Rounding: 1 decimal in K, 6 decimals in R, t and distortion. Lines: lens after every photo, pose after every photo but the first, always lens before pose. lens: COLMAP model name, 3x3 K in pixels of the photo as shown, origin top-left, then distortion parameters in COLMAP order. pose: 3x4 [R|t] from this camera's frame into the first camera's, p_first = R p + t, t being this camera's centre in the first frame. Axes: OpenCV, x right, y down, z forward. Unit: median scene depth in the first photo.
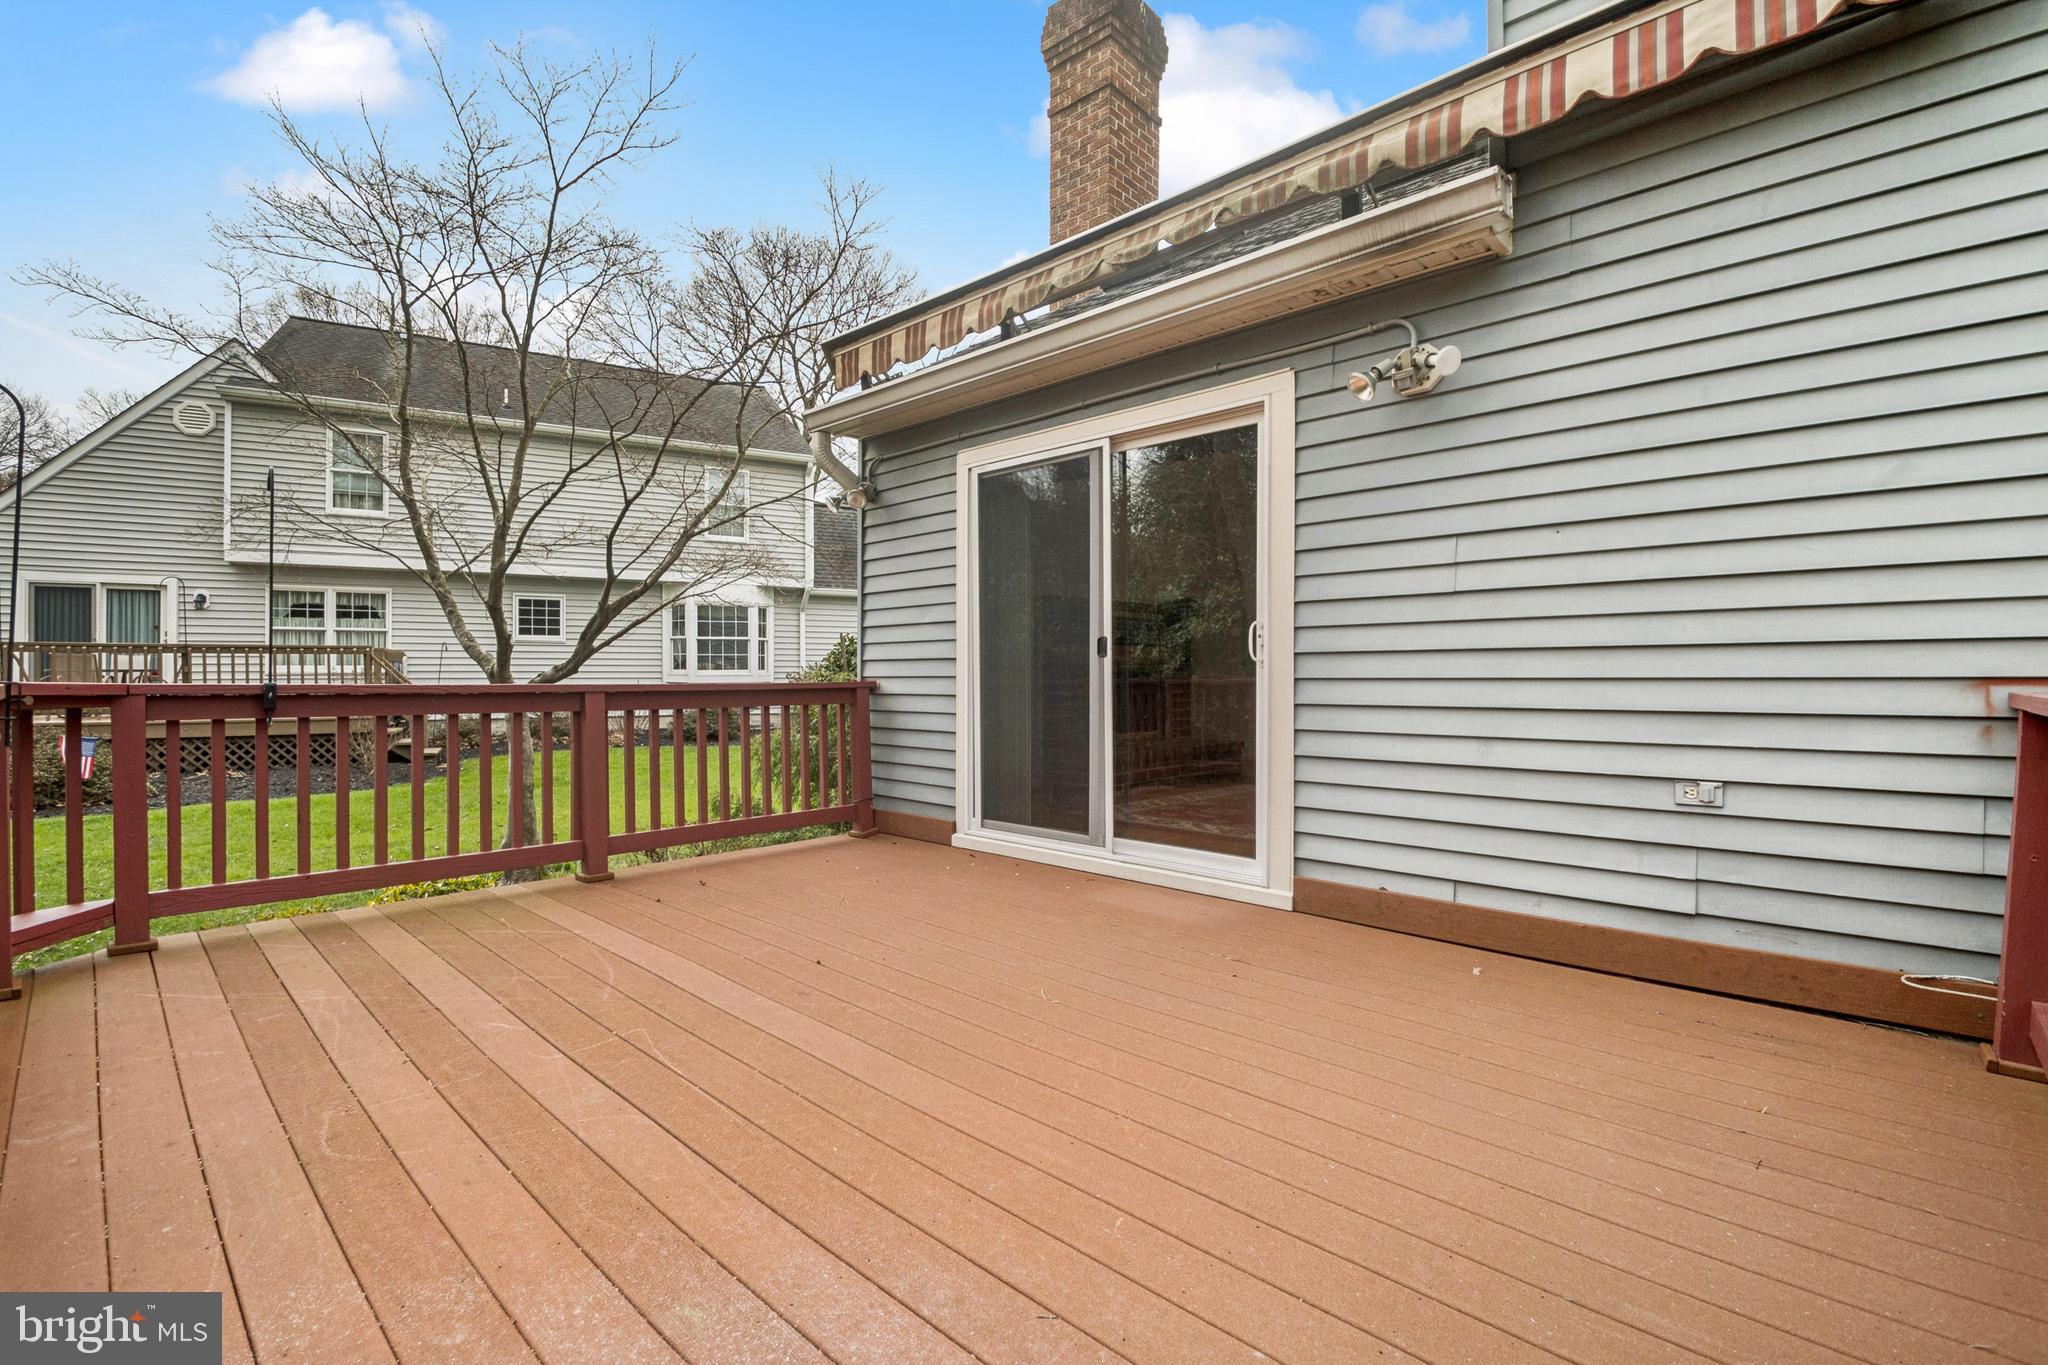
lens RADIAL K [[897.6, 0, 1026.5], [0, 897.6, 692.0], [0, 0, 1]] dist [0.007210, -0.007804]
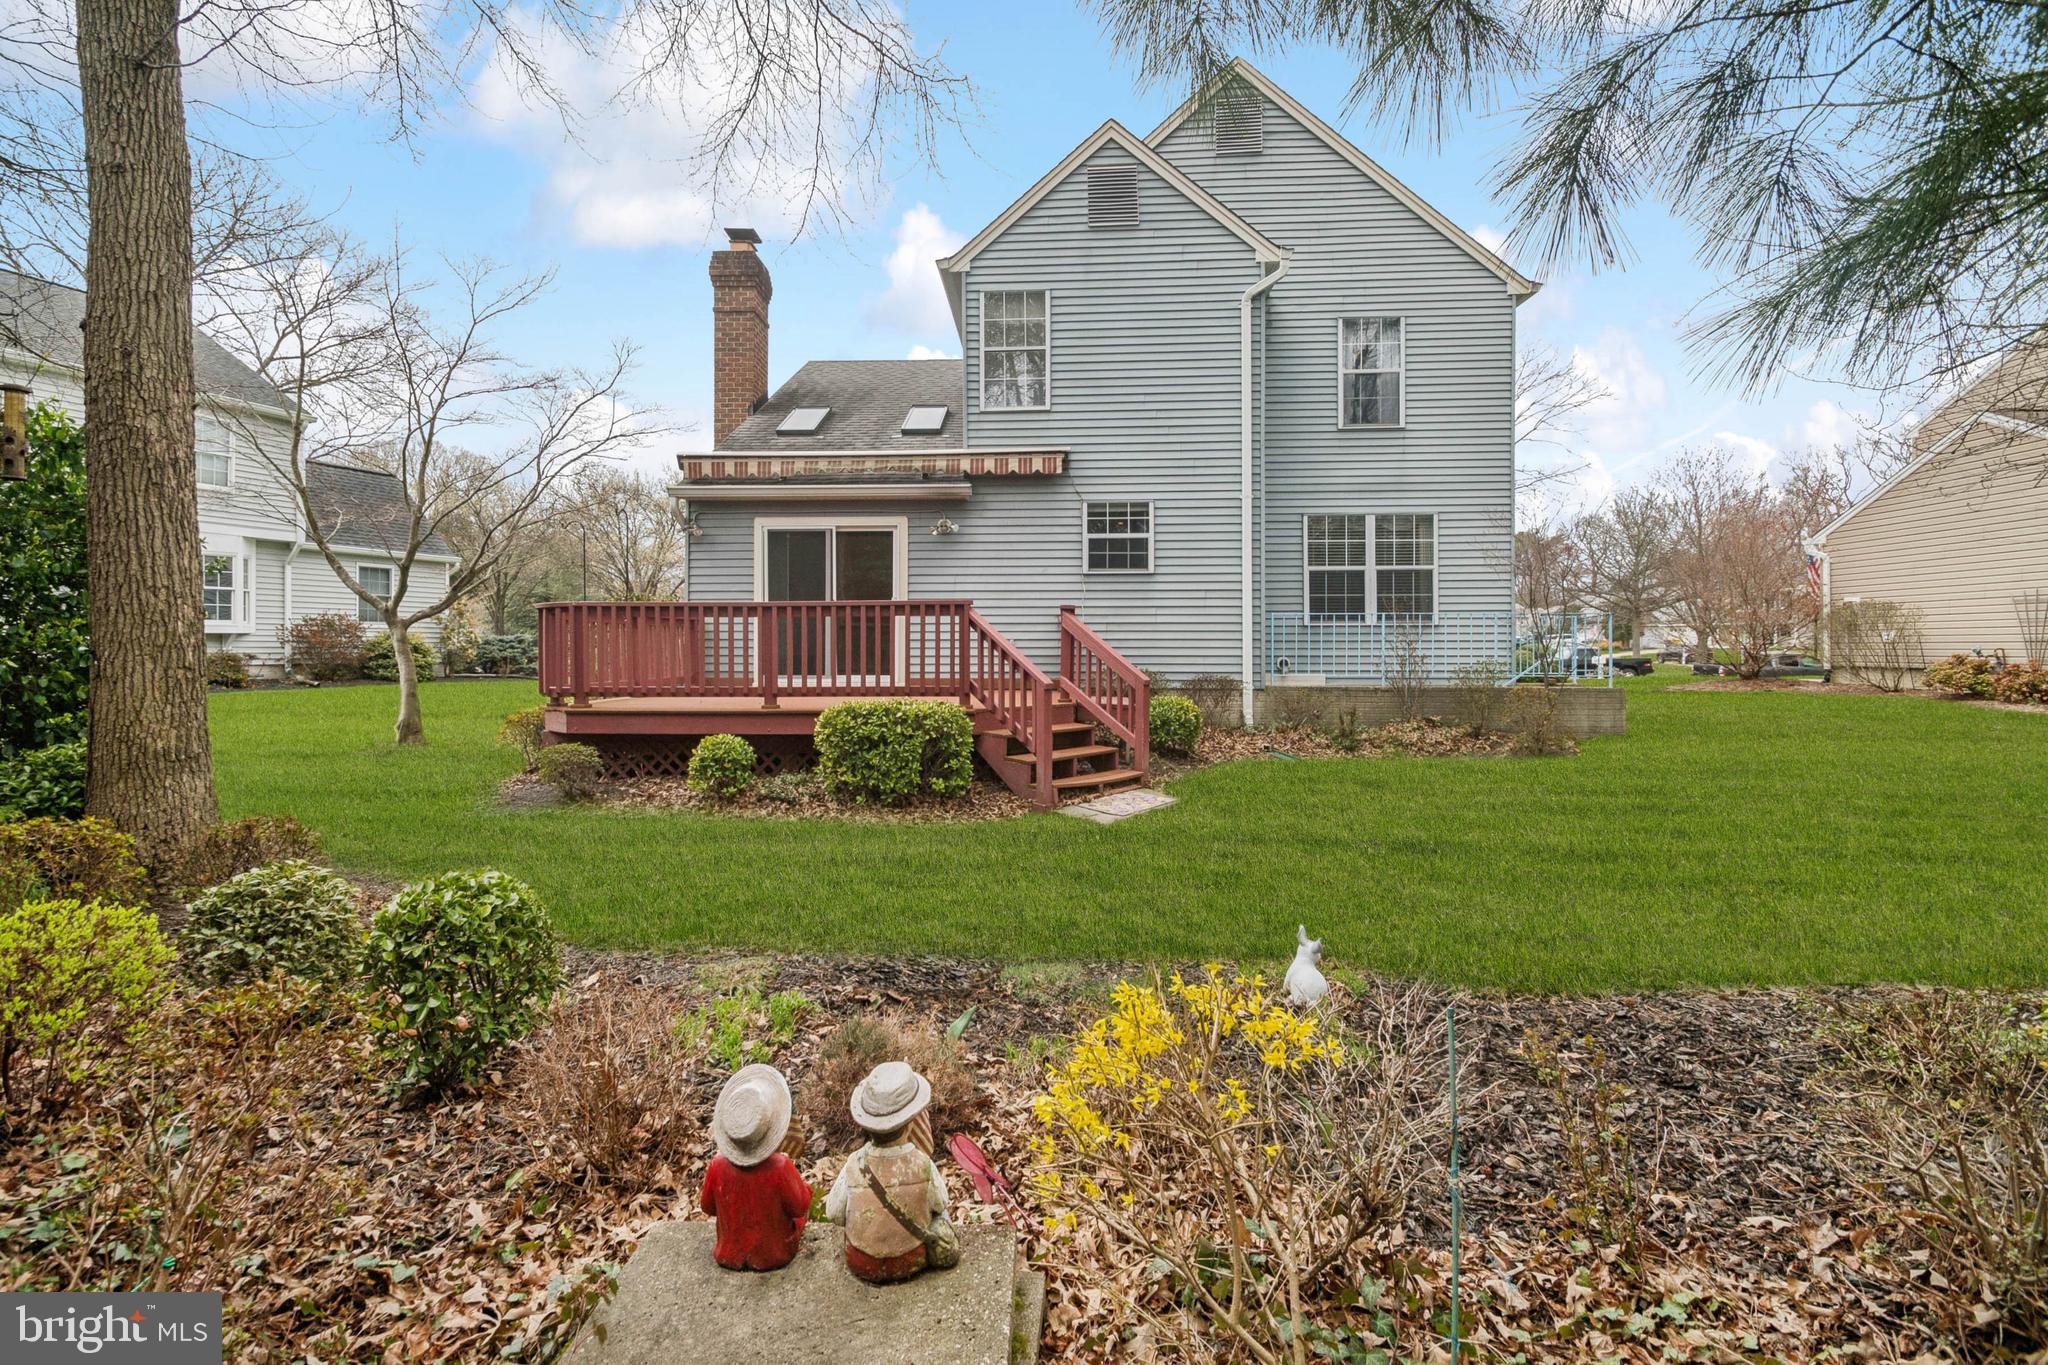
lens RADIAL K [[897.6, 0, 1019.1], [0, 897.6, 674.7], [0, 0, 1]] dist [0.007210, -0.007804]
pose [[0.769318, -0.009695, 0.638792, -0.681877], [0.005994, 0.999950, 0.007959, 0.082504], [-0.638838, -0.002294, 0.769338, -0.806847]]
